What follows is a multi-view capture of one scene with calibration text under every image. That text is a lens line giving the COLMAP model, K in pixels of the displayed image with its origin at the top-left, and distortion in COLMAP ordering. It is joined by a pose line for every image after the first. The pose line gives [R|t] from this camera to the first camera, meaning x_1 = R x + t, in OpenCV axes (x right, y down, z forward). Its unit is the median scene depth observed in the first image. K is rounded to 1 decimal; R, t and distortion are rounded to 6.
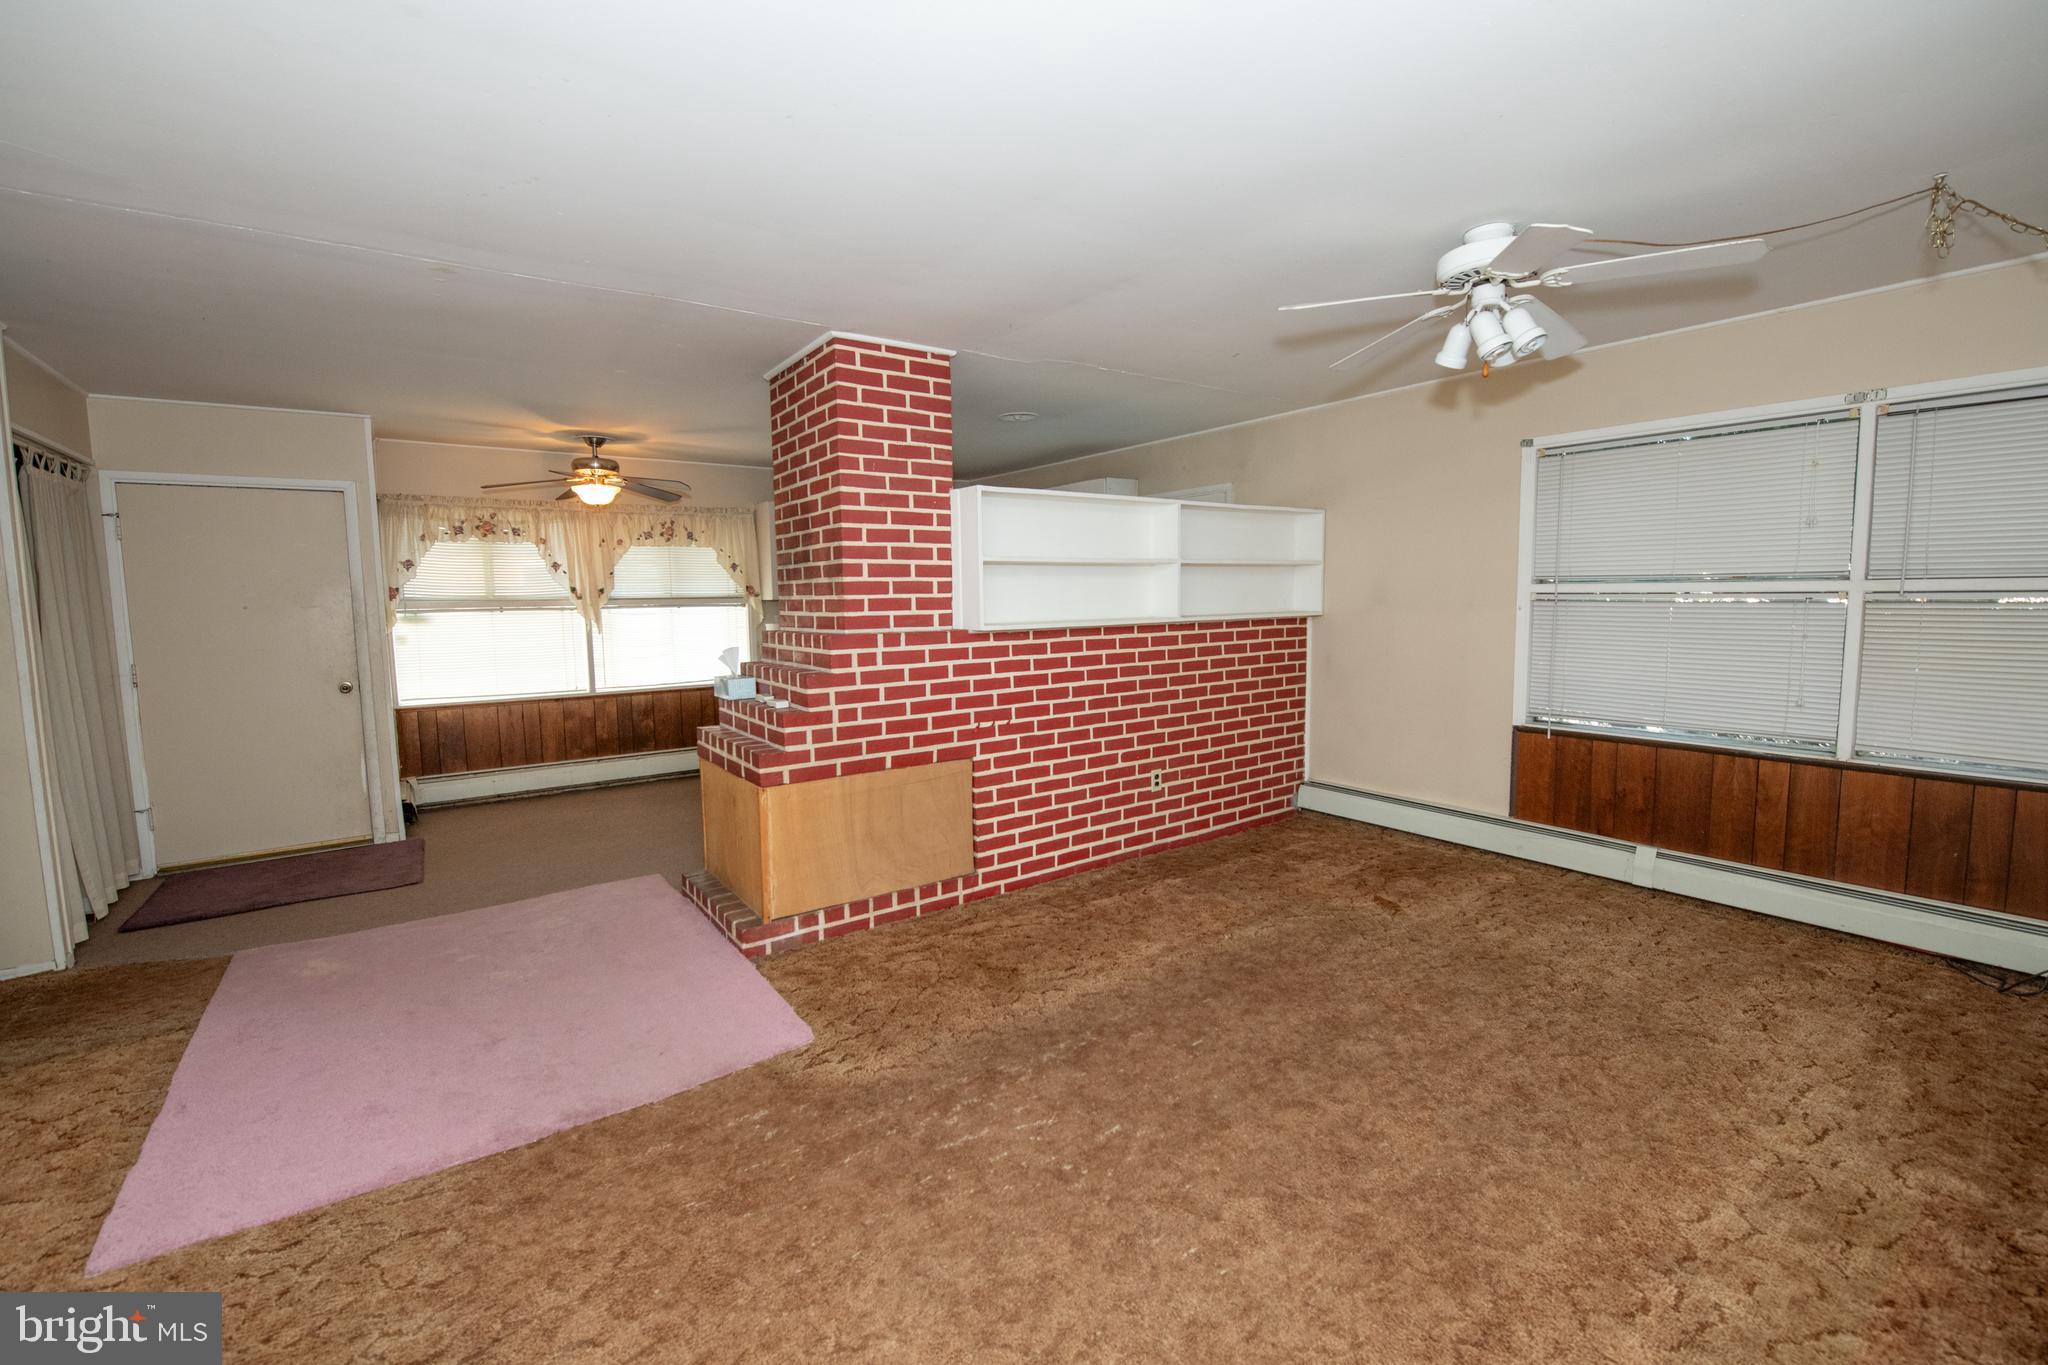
lens RADIAL K [[845.8, 0, 1022.0], [0, 845.8, 666.2], [0, 0, 1]] dist [-0.019812, -0.000121]
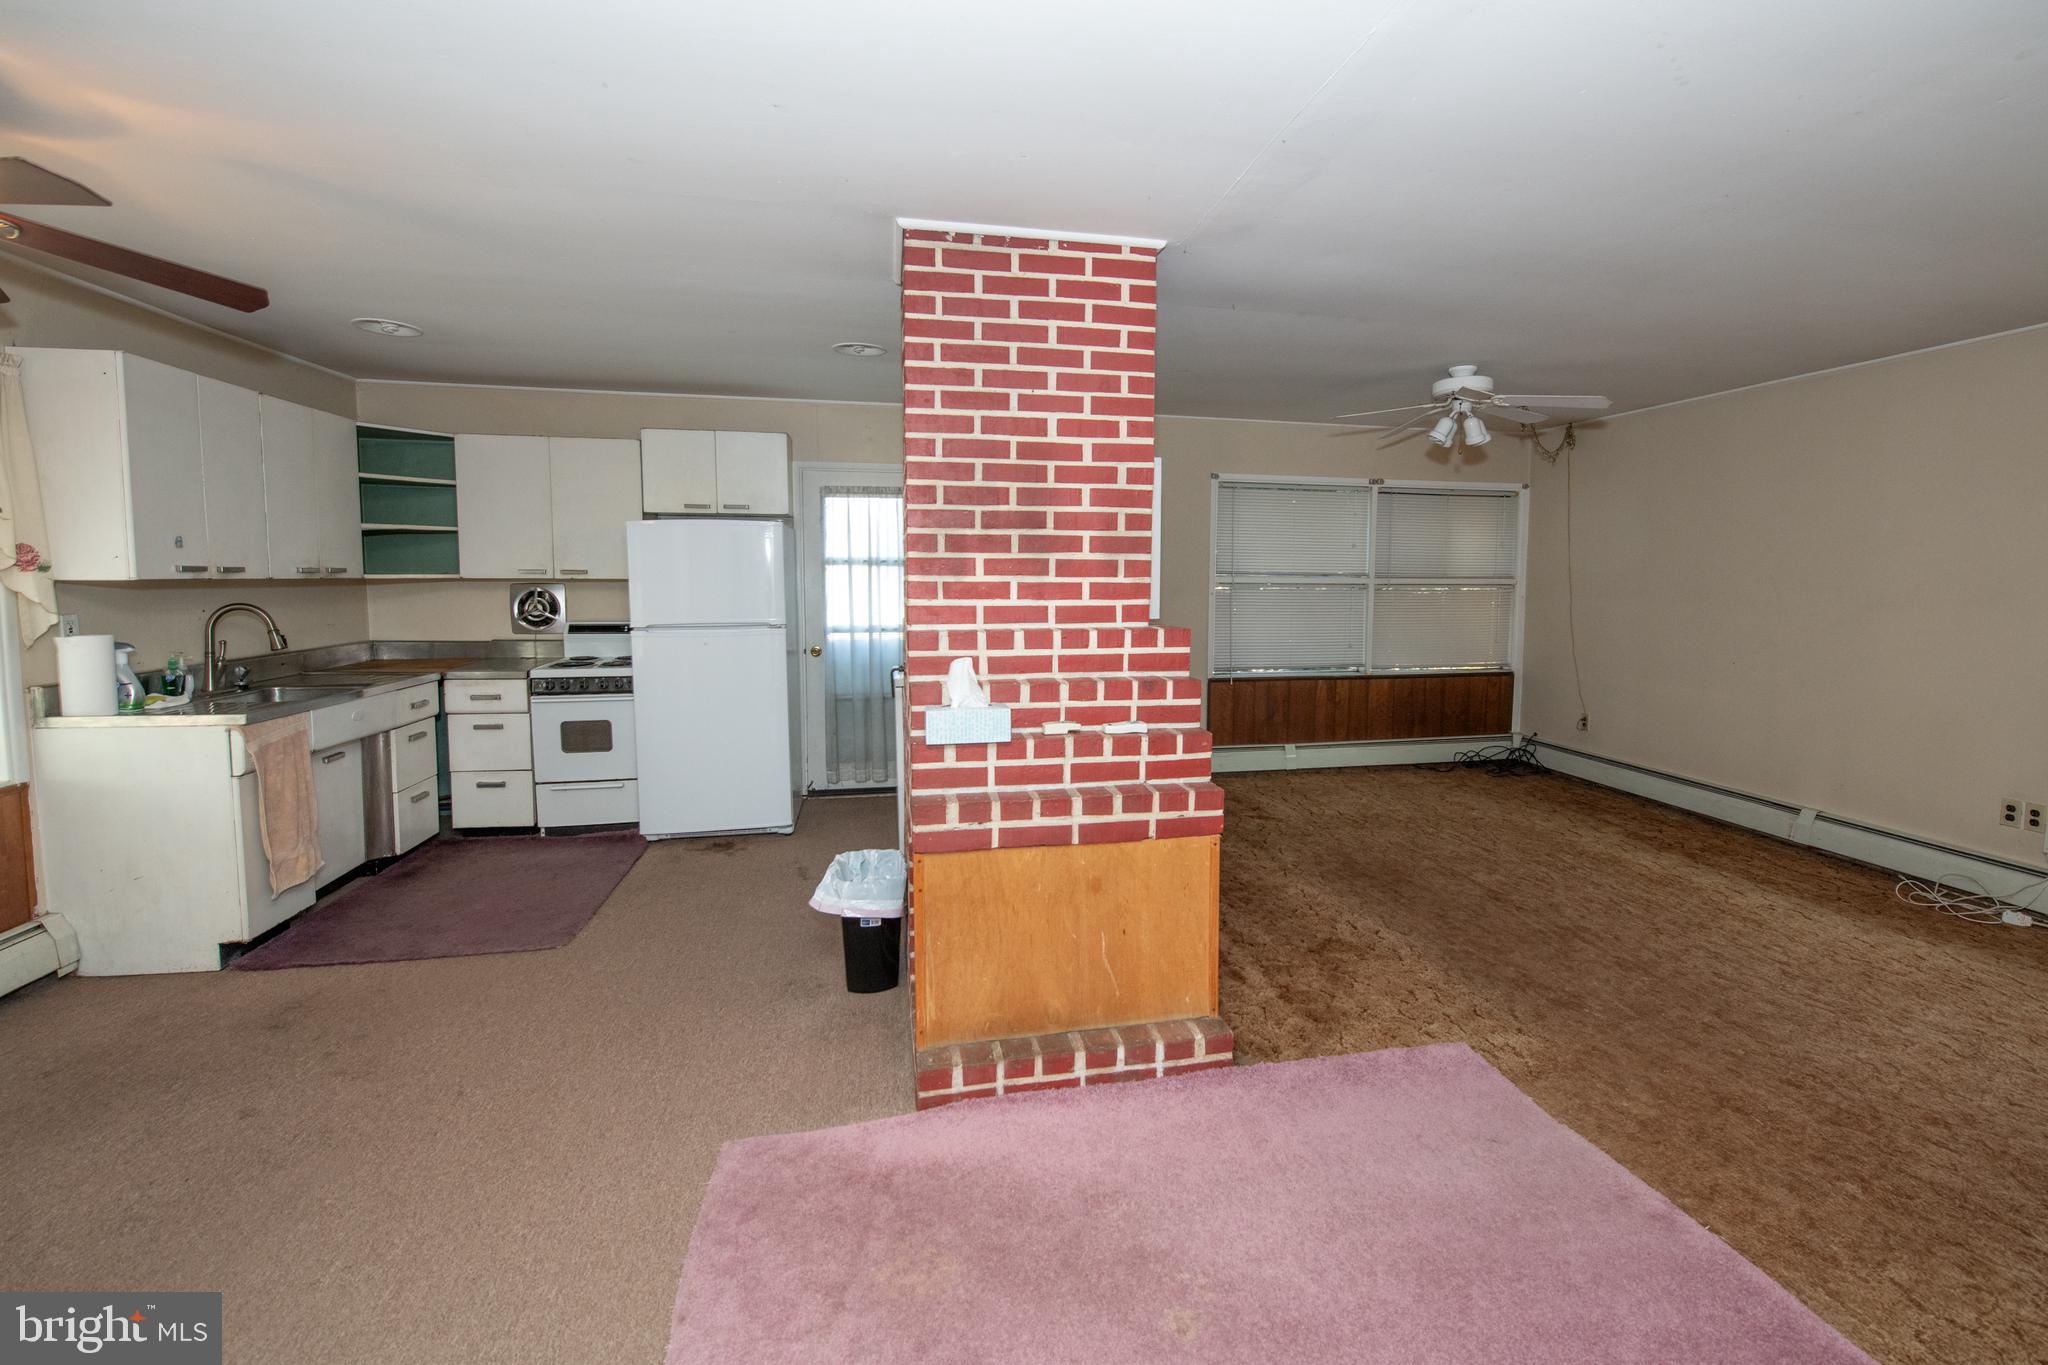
lens RADIAL K [[876.1, 0, 1074.8], [0, 876.1, 644.4], [0, 0, 1]] dist [-0.019135, -0.000089]
pose [[0.401473, -0.054545, 0.914245, -0.920011], [0.066095, 0.997348, 0.030479, -0.049762], [-0.913483, 0.048191, 0.404014, 0.693402]]
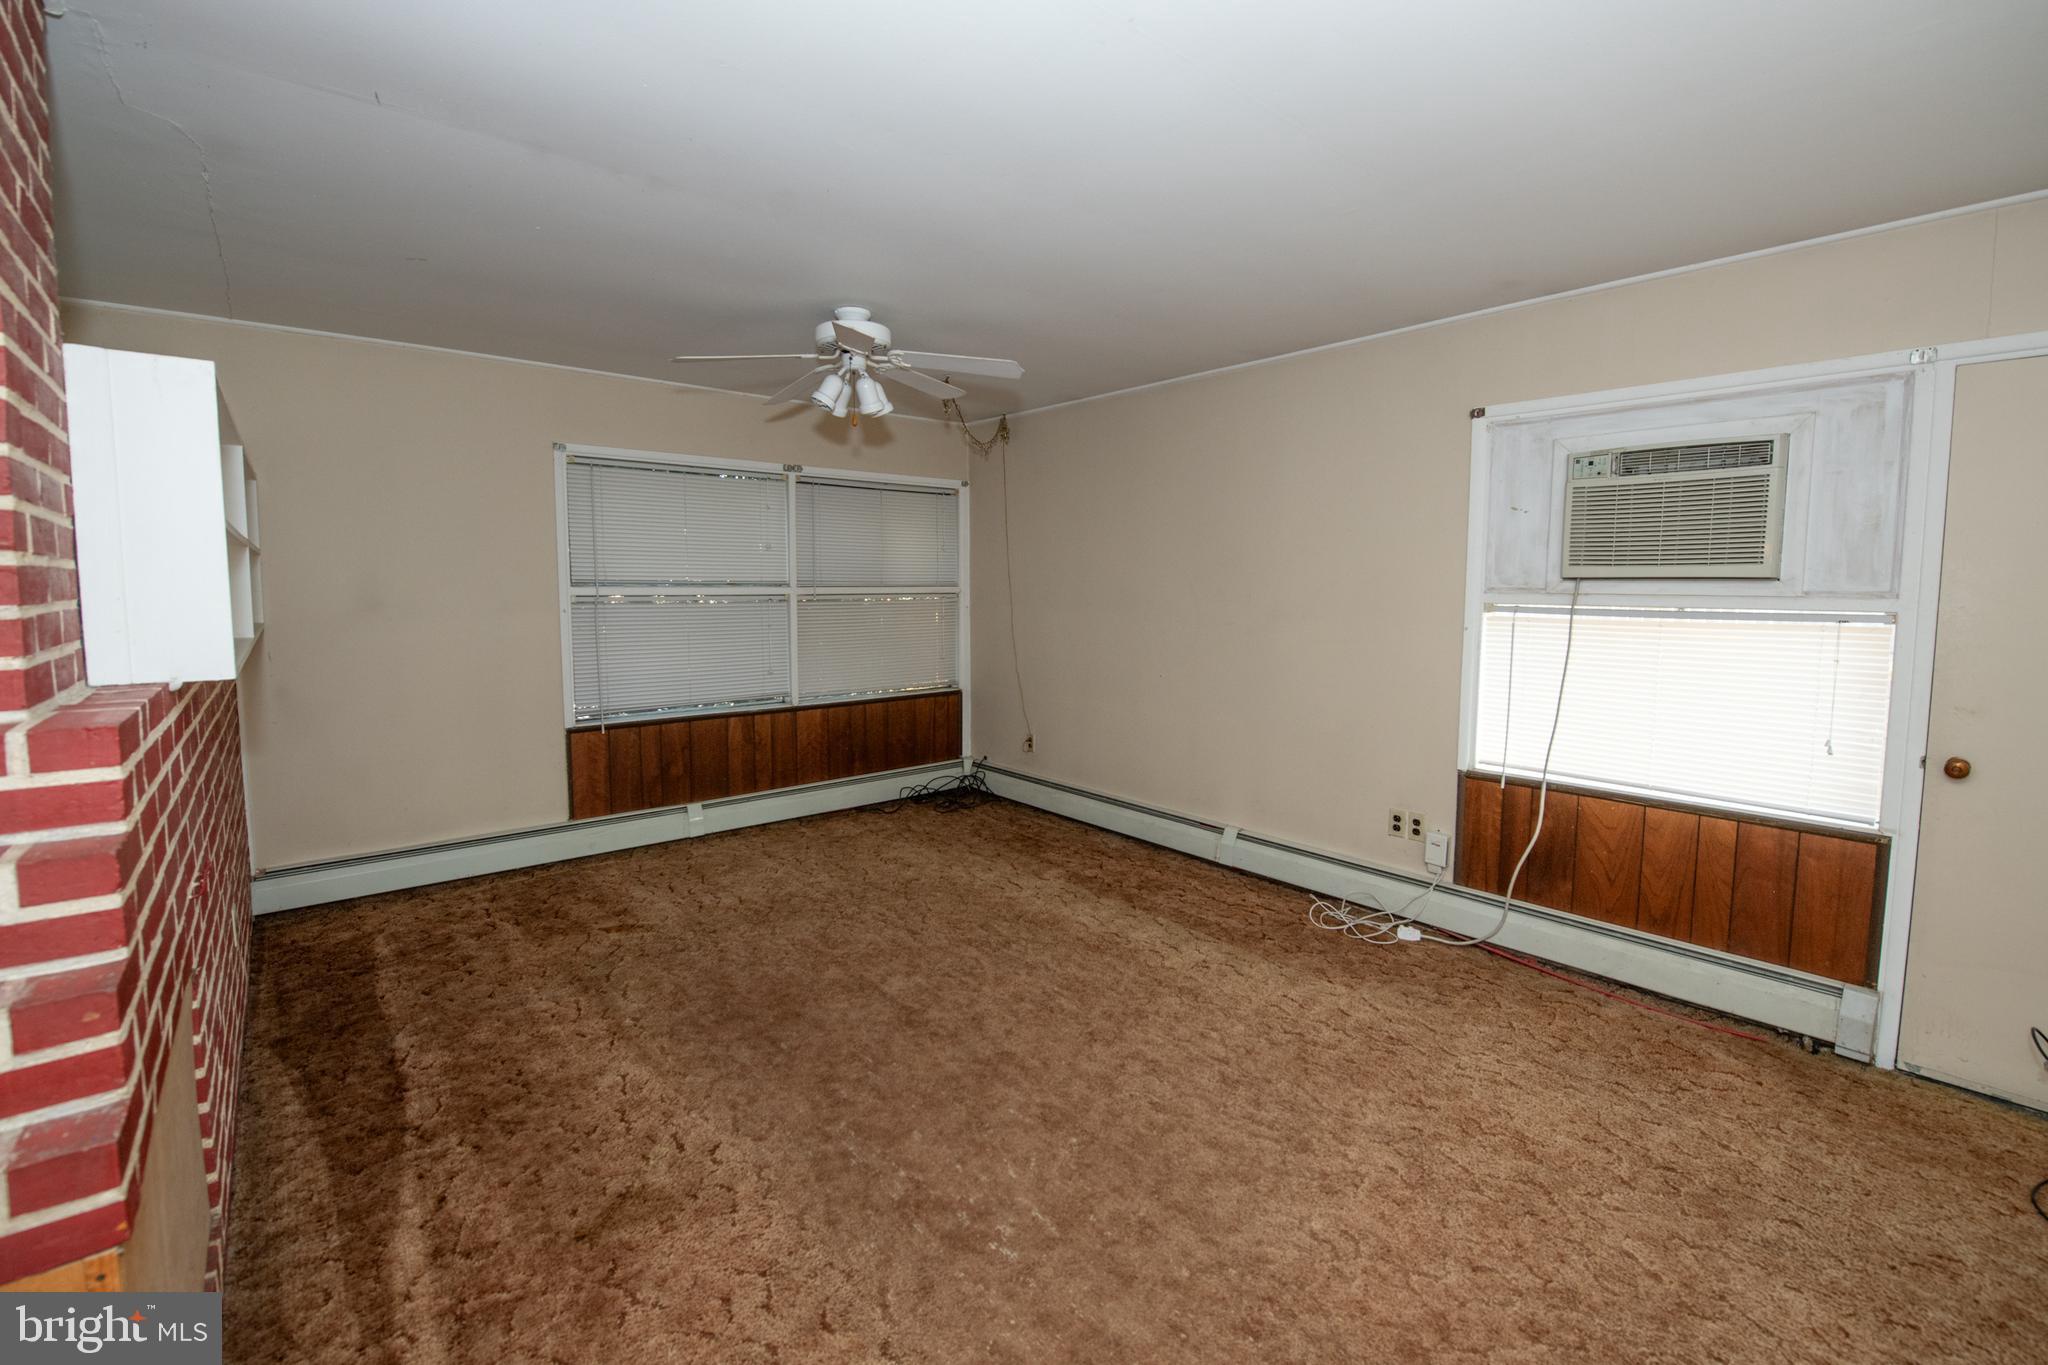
lens RADIAL K [[872.8, 0, 1027.7], [0, 872.8, 659.2], [0, 0, 1]] dist [-0.009600, -0.000269]
pose [[-0.082788, -0.072672, 0.993914, -0.541247], [0.083457, 0.993329, 0.079581, -0.053914], [-0.993066, 0.089538, -0.076171, 0.594184]]
